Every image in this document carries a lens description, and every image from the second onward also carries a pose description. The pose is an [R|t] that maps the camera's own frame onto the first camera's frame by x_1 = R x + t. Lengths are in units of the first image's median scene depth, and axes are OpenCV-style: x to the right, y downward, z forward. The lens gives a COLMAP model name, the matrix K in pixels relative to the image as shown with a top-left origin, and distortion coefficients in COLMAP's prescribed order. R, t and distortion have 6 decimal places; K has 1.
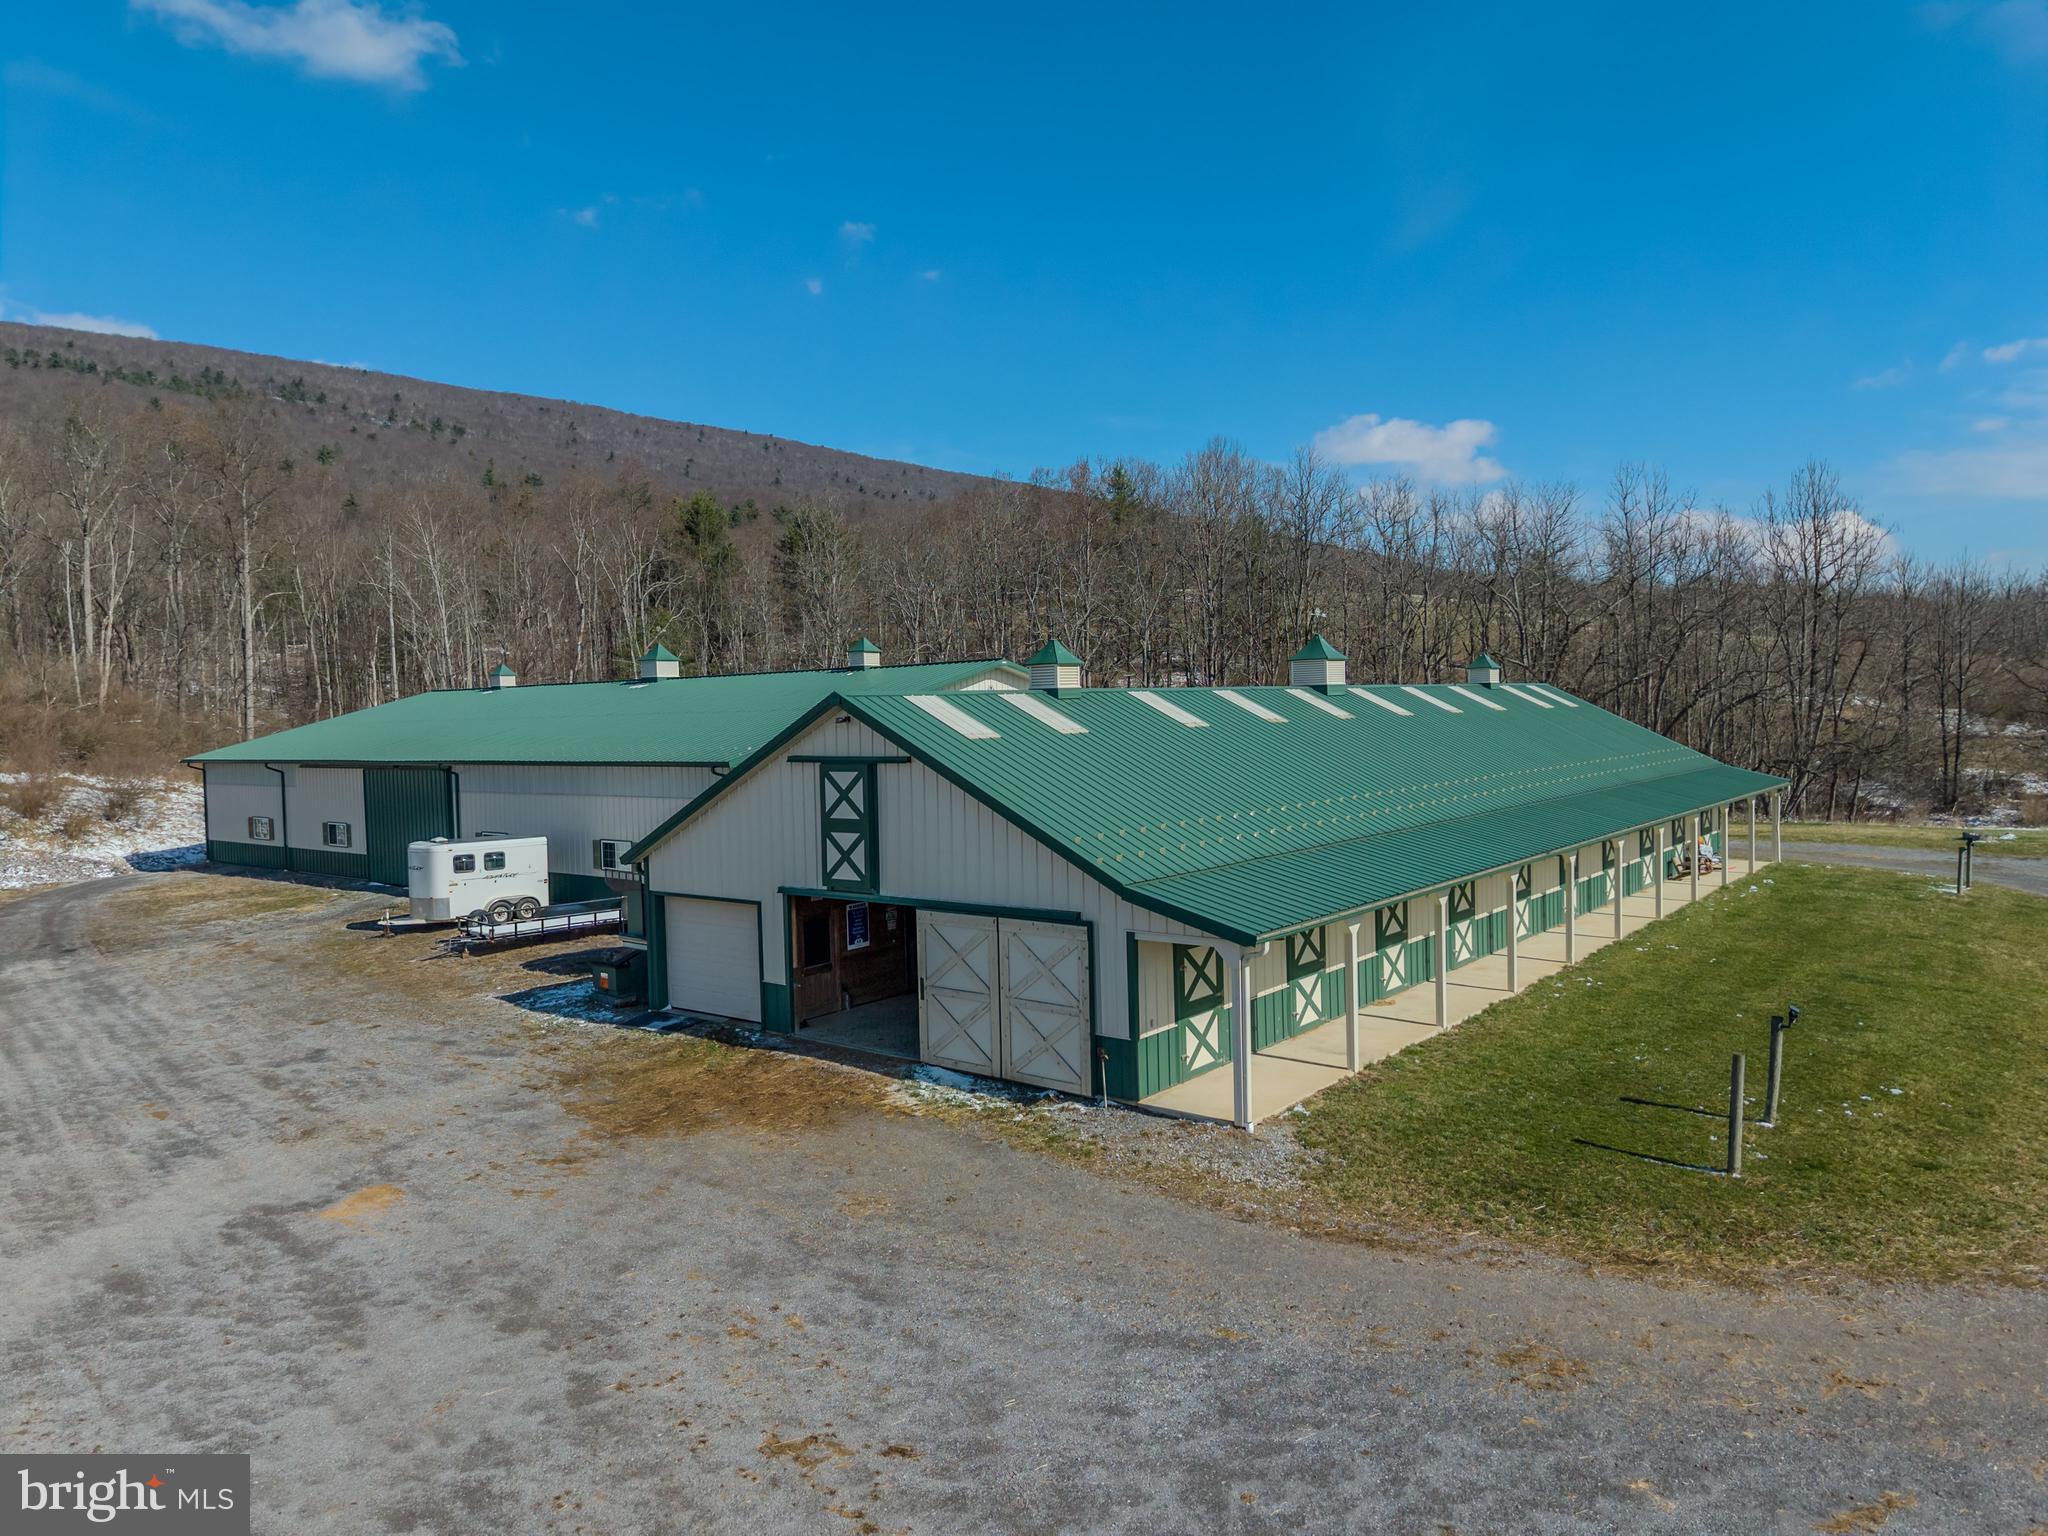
lens RADIAL K [[1369.5, 0, 1020.1], [0, 1369.5, 775.8], [0, 0, 1]] dist [0.025798, -0.026487]
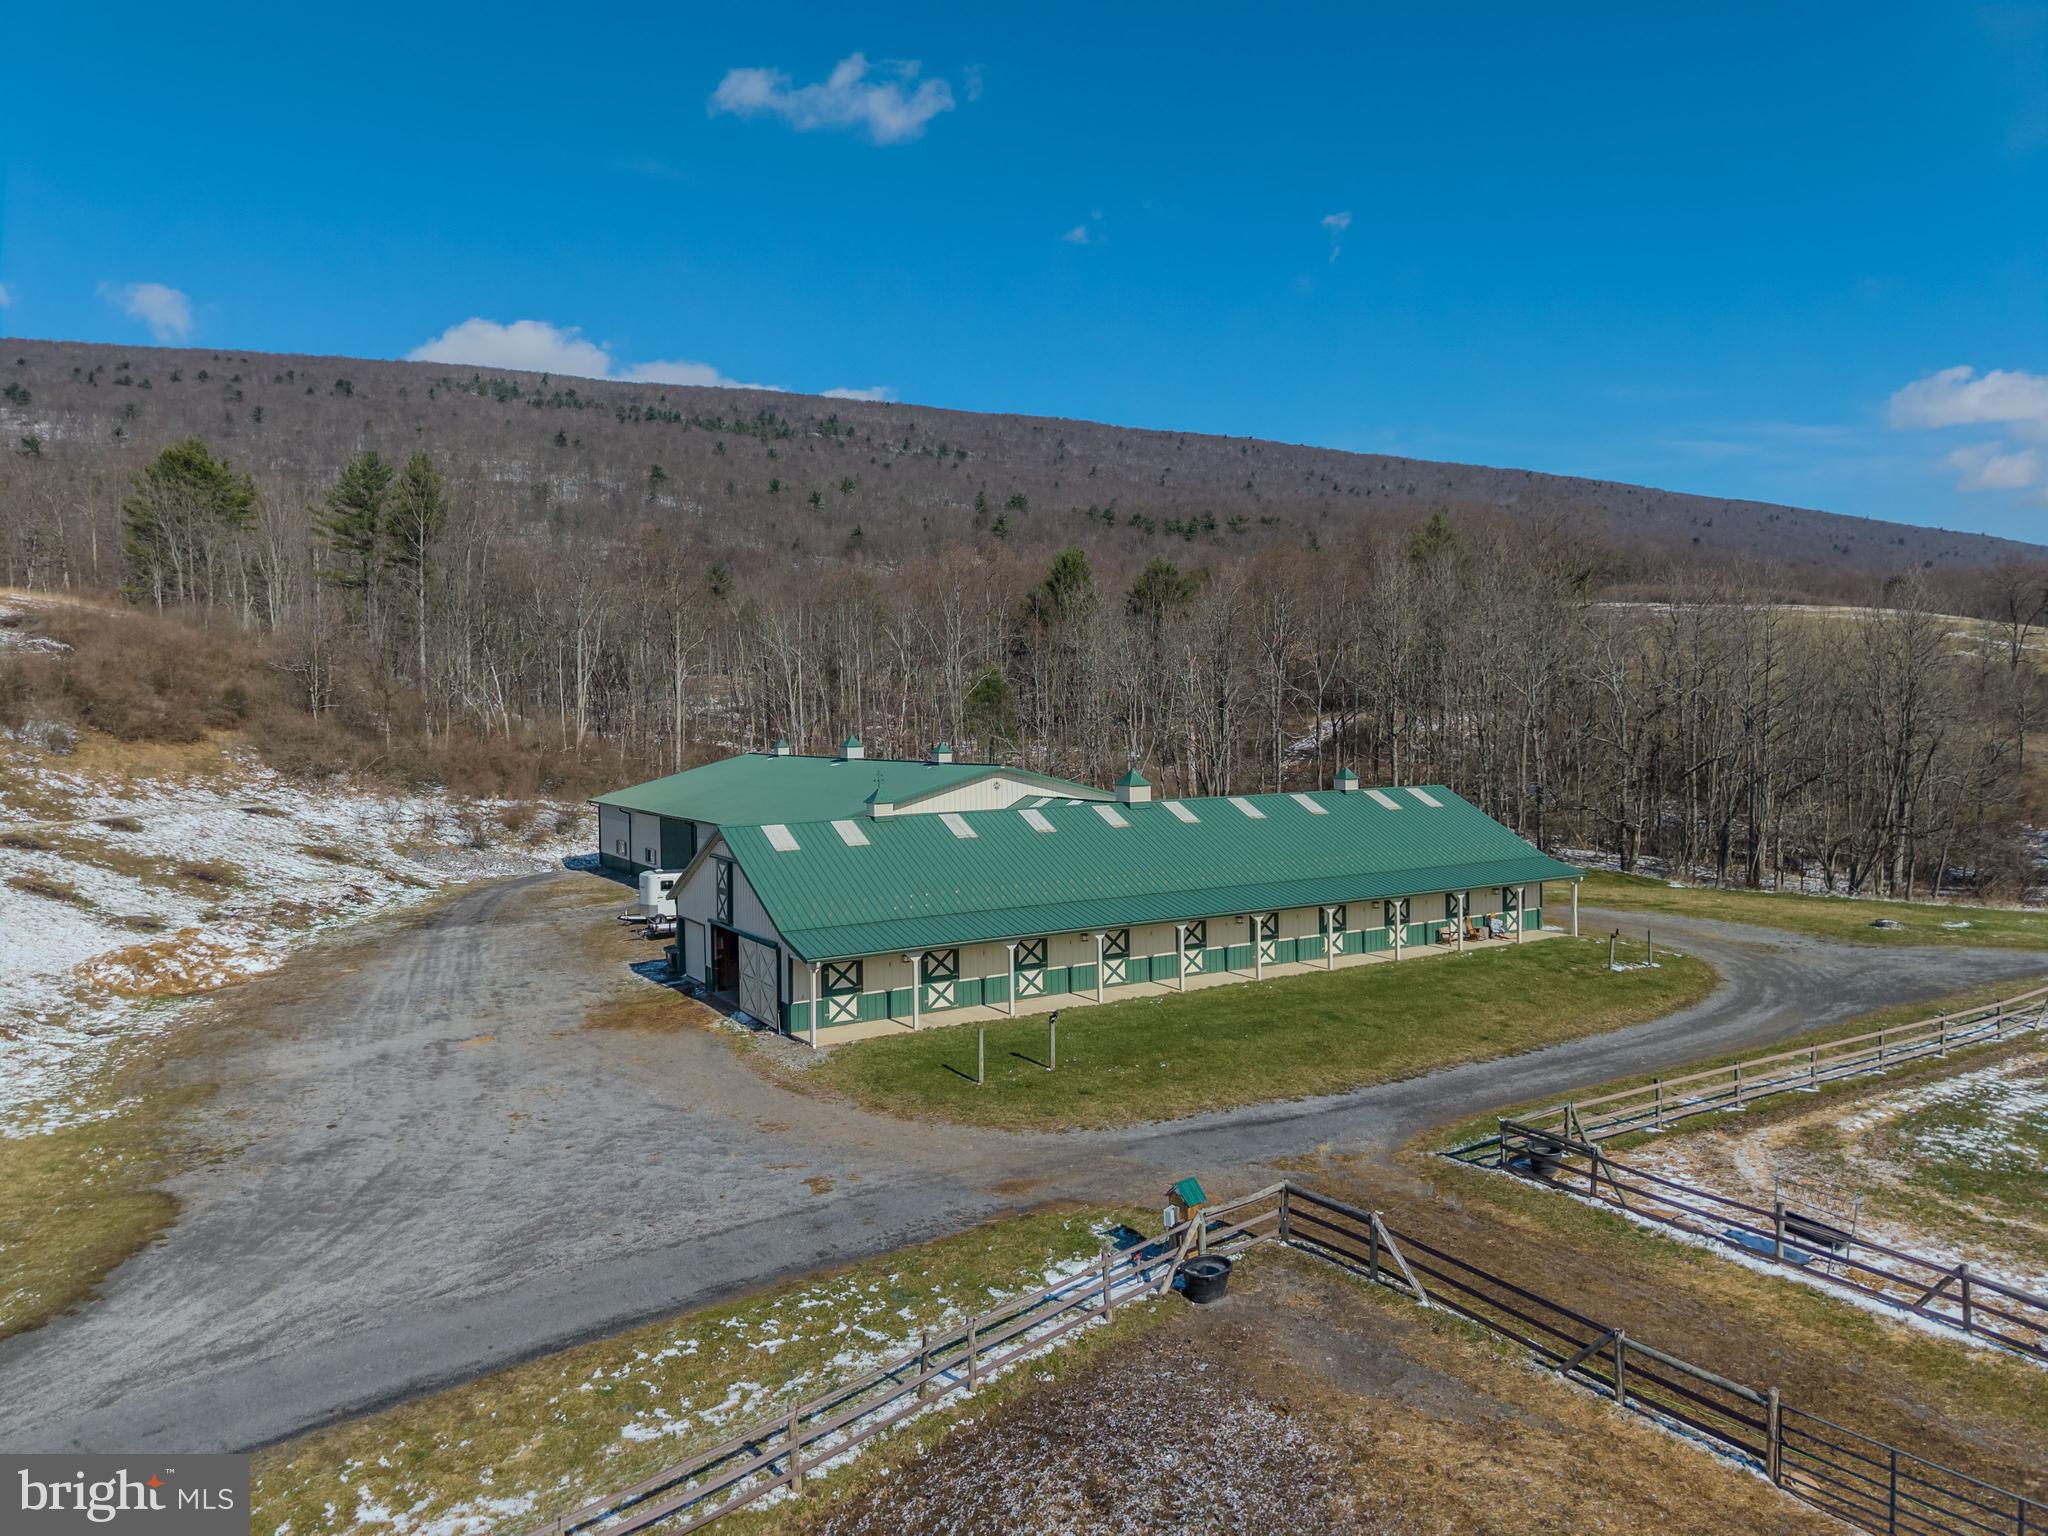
lens RADIAL K [[1369.5, 0, 1021.8], [0, 1369.5, 773.2], [0, 0, 1]] dist [0.025798, -0.026487]
pose [[0.939657, 0.027082, -0.341046, 0.582509], [-0.026561, 0.999628, 0.006198, -0.097032], [0.341087, 0.003235, 0.940026, -0.453751]]
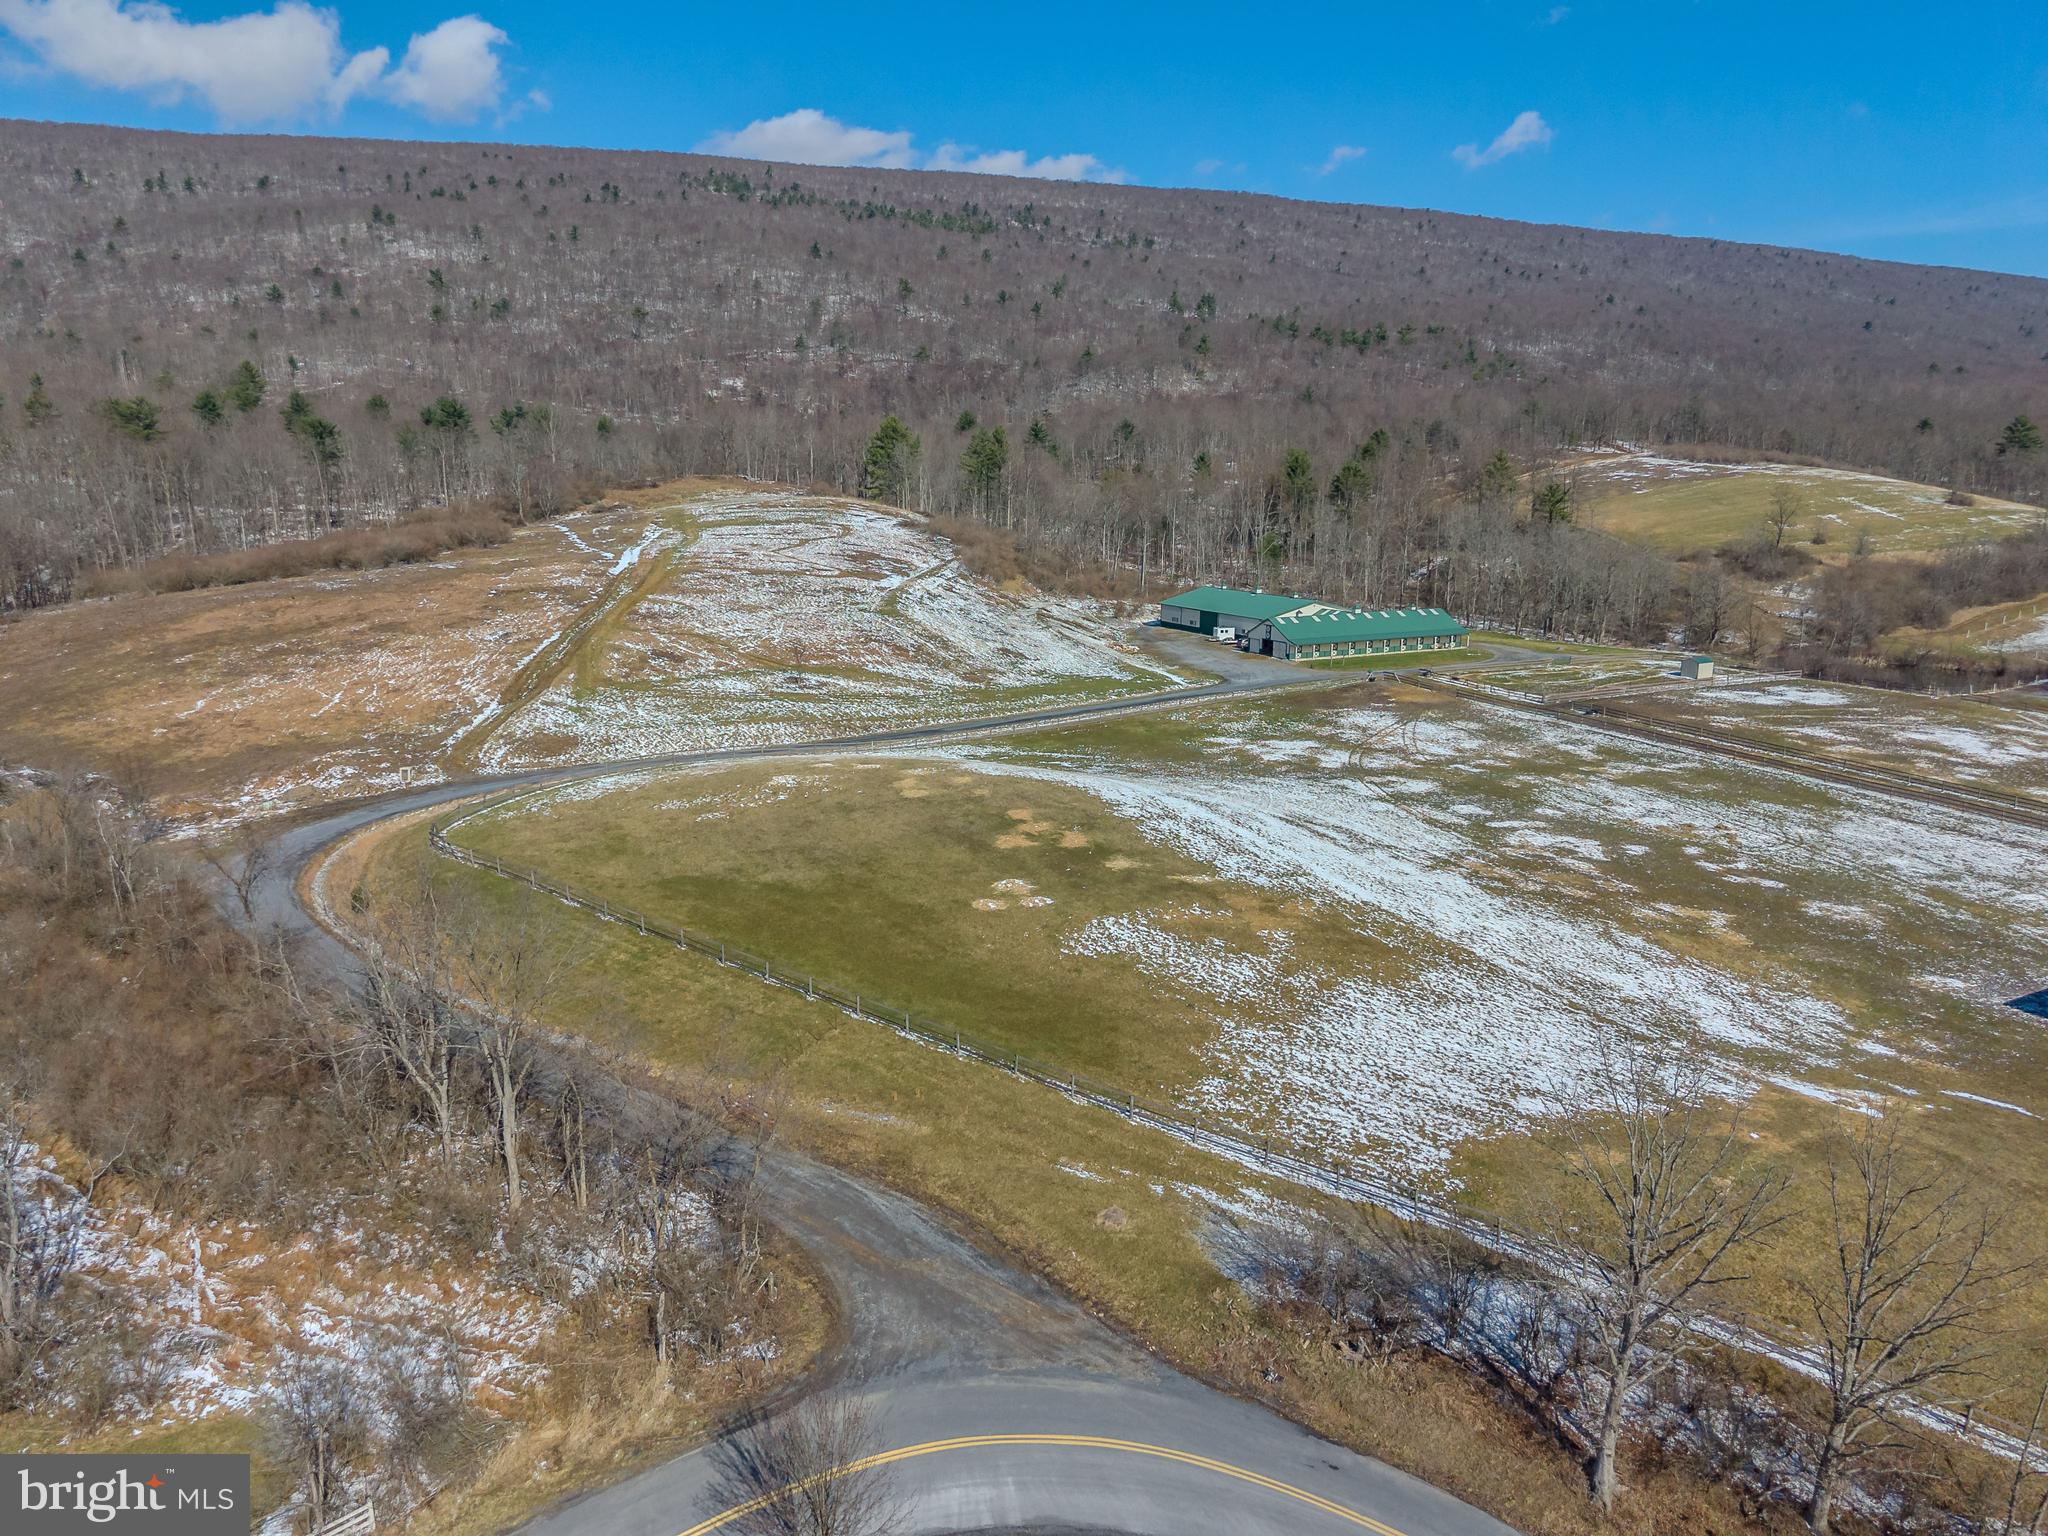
lens RADIAL K [[1369.5, 0, 1023.5], [0, 1369.5, 774.5], [0, 0, 1]] dist [0.025798, -0.026487]
pose [[0.898552, 0.118530, -0.422557, 1.493895], [-0.043547, 0.982166, 0.182903, -0.395656], [0.436701, -0.145947, 0.887689, -5.017974]]
